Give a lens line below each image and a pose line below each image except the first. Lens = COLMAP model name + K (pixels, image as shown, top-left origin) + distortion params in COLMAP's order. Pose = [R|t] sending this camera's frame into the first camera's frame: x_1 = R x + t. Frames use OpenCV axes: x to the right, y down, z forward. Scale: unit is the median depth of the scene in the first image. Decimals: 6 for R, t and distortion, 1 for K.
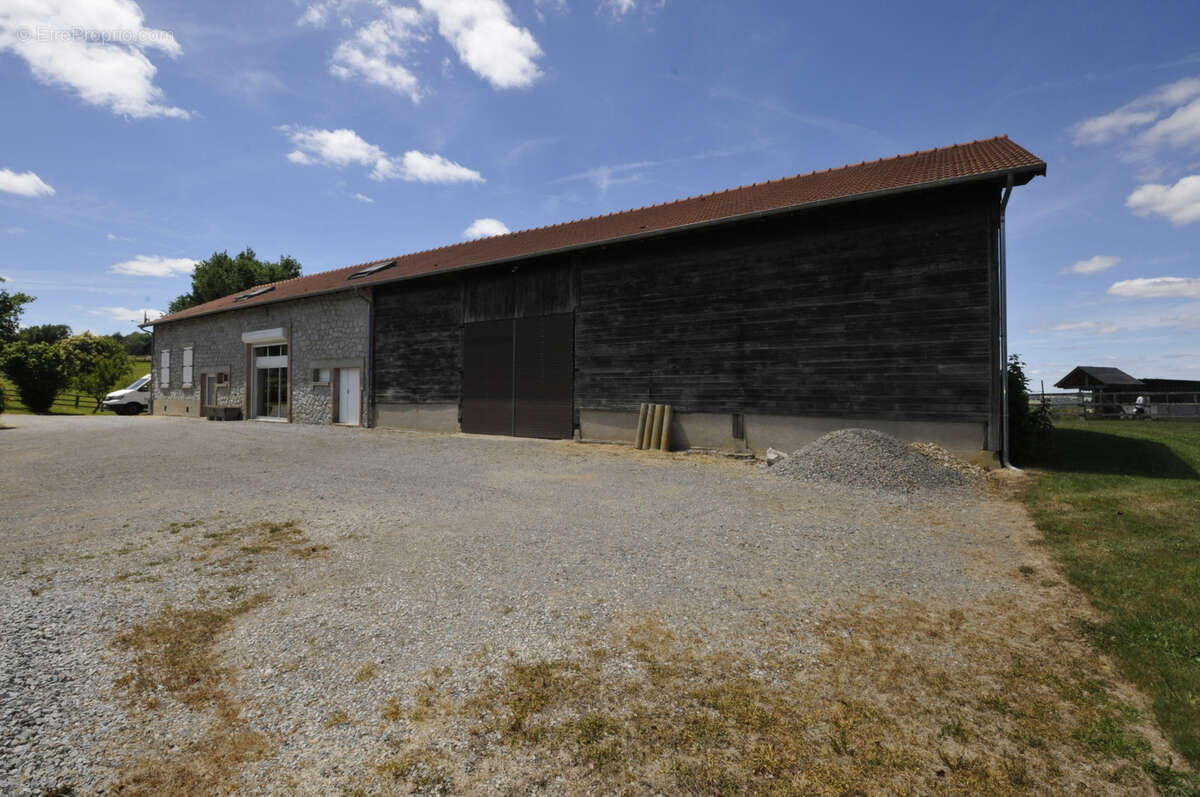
lens RADIAL K [[528.9, 0, 594.6], [0, 528.9, 385.2], [0, 0, 1]] dist [0.023754, -0.036172]
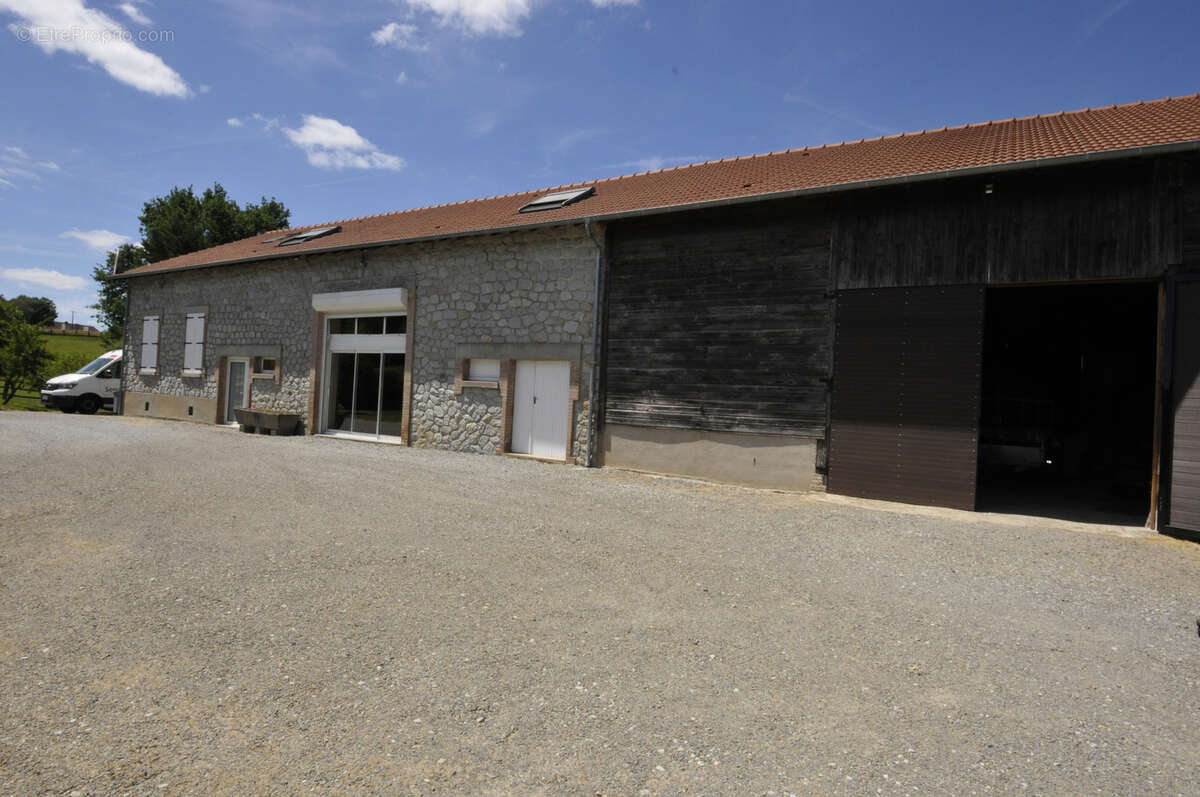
lens RADIAL K [[609.0, 0, 599.7], [0, 609.0, 376.9], [0, 0, 1]] dist [0.032704, -0.040266]
pose [[0.998216, 0.038170, 0.045904, -0.436337], [-0.037967, 0.999265, -0.005289, -0.013541], [-0.046072, 0.003537, 0.998932, 0.331310]]
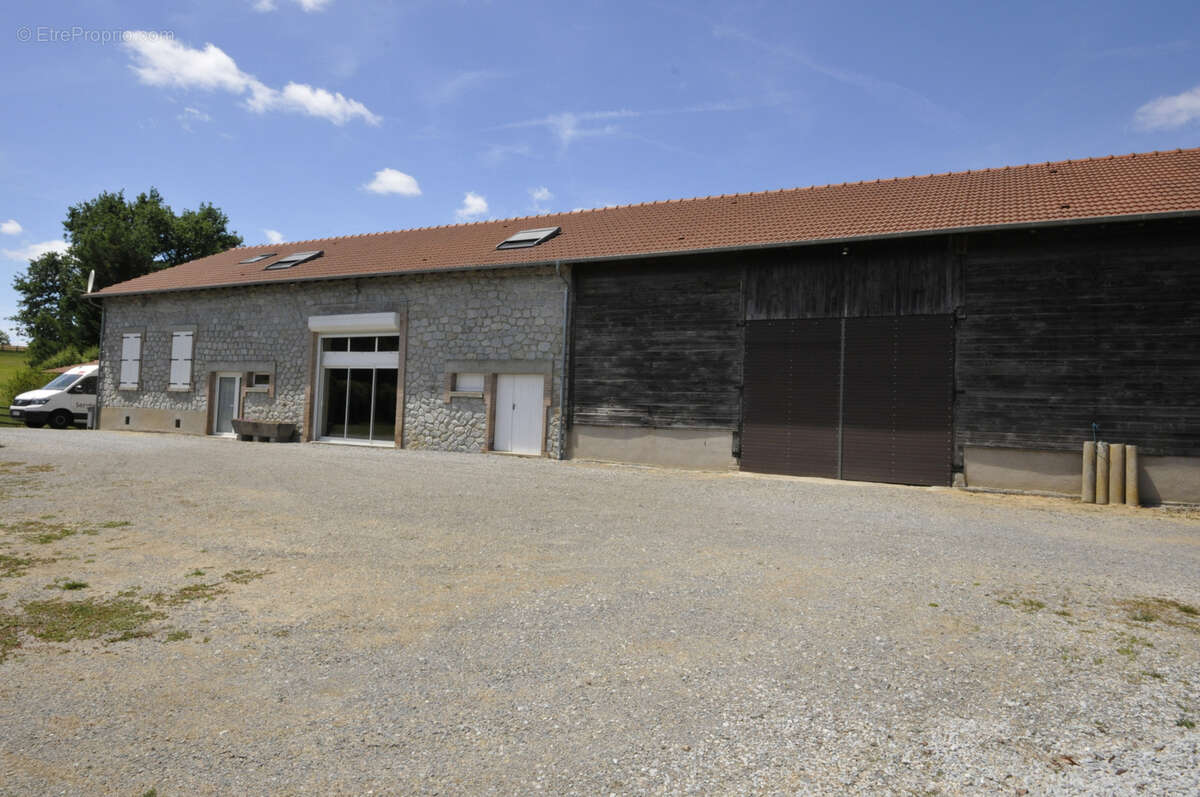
lens RADIAL K [[680.2, 0, 607.4], [0, 680.2, 378.1], [0, 0, 1]] dist [0.023177, -0.028392]
pose [[0.991890, 0.030047, 0.123499, -0.466338], [-0.027385, 0.999356, -0.023200, -0.009240], [-0.124116, 0.019629, 0.992073, 0.082129]]
